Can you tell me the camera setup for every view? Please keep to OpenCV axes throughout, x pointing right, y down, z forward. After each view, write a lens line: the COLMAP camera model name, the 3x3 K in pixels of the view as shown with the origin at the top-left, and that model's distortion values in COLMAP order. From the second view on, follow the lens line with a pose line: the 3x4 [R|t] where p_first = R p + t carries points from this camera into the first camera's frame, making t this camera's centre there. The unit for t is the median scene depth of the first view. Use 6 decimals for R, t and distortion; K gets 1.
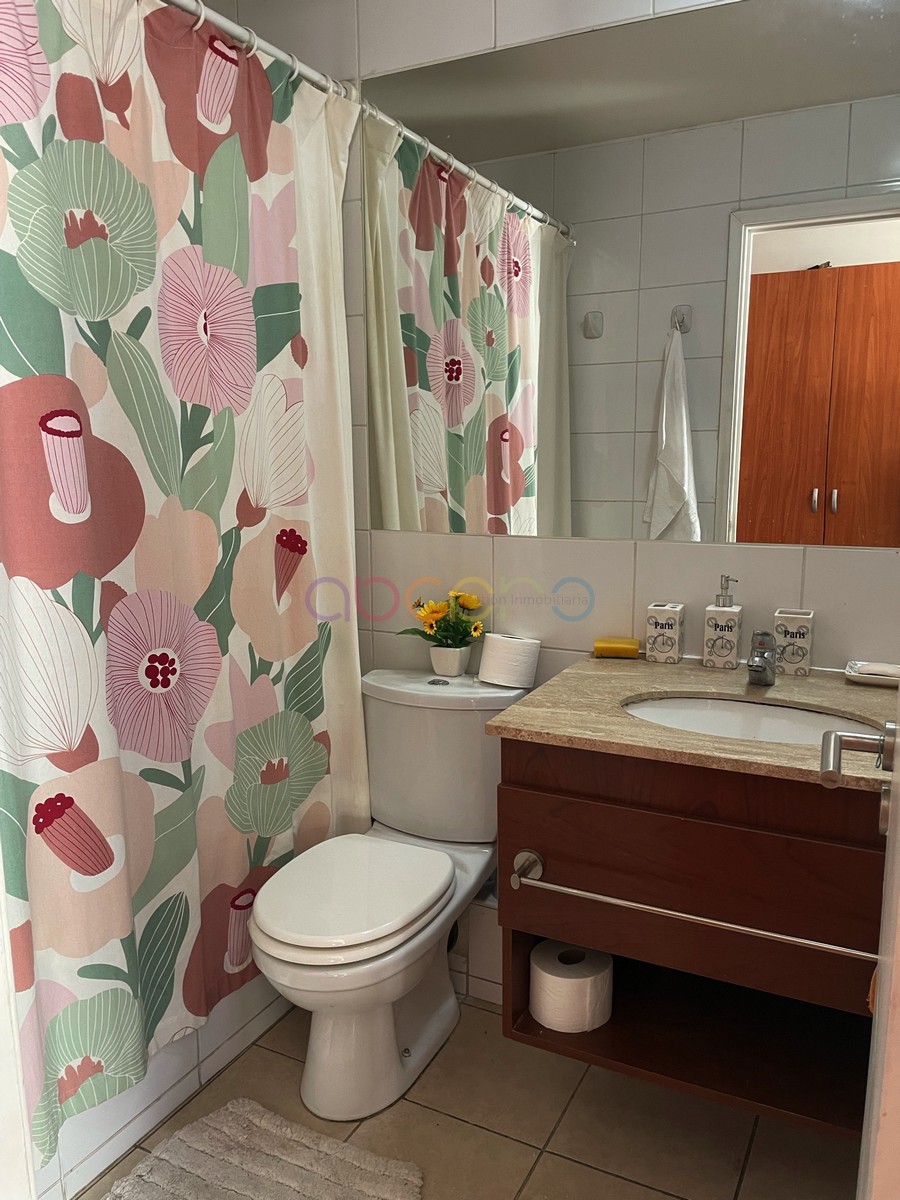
lens RADIAL K [[911.8, 0, 450.0], [0, 911.8, 606.2], [0, 0, 1]] dist [0.085506, -0.121155]
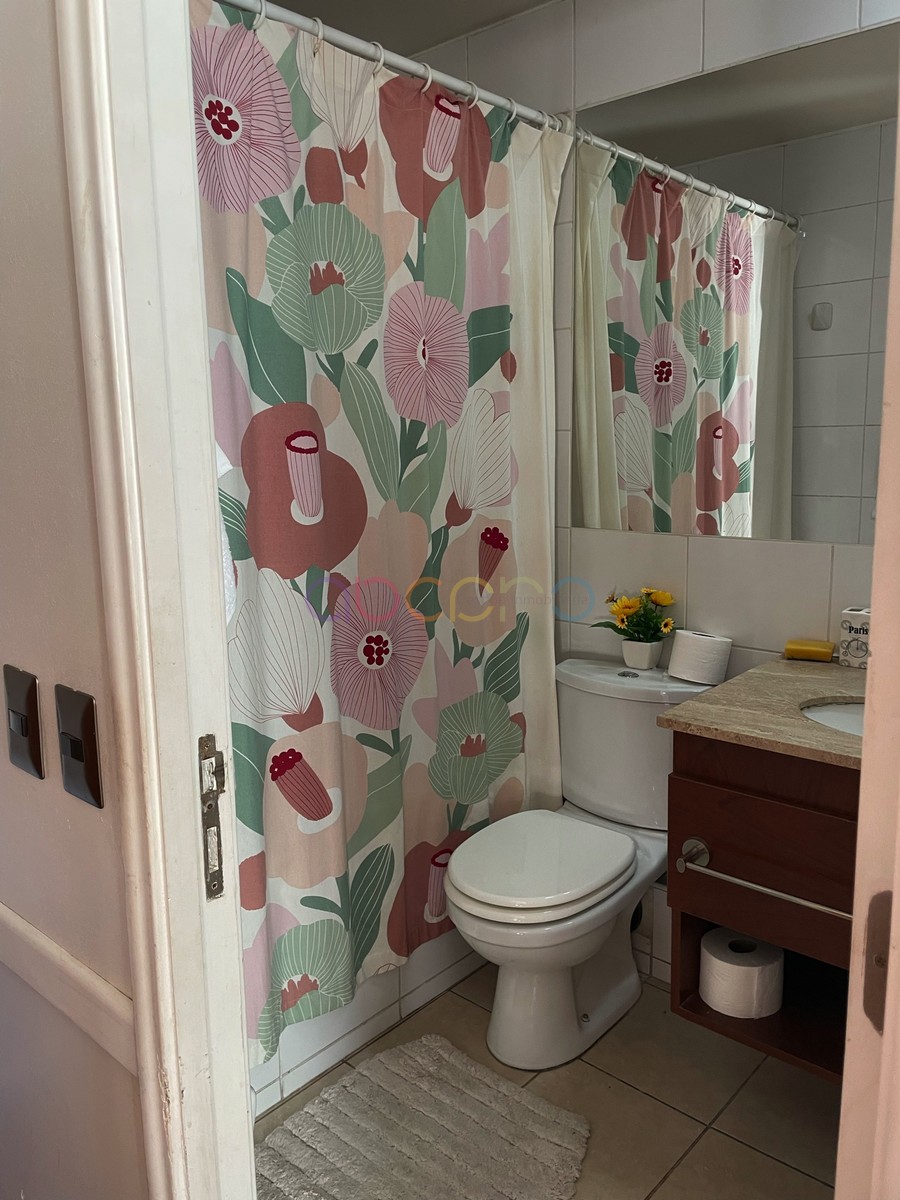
lens RADIAL K [[911.8, 0, 452.2], [0, 911.8, 588.6], [0, 0, 1]] dist [0.085506, -0.121155]
pose [[0.968452, 0.032869, -0.247023, 0.057627], [-0.033466, 0.999438, 0.001785, -0.012345], [0.246943, 0.006538, 0.969008, -0.089110]]
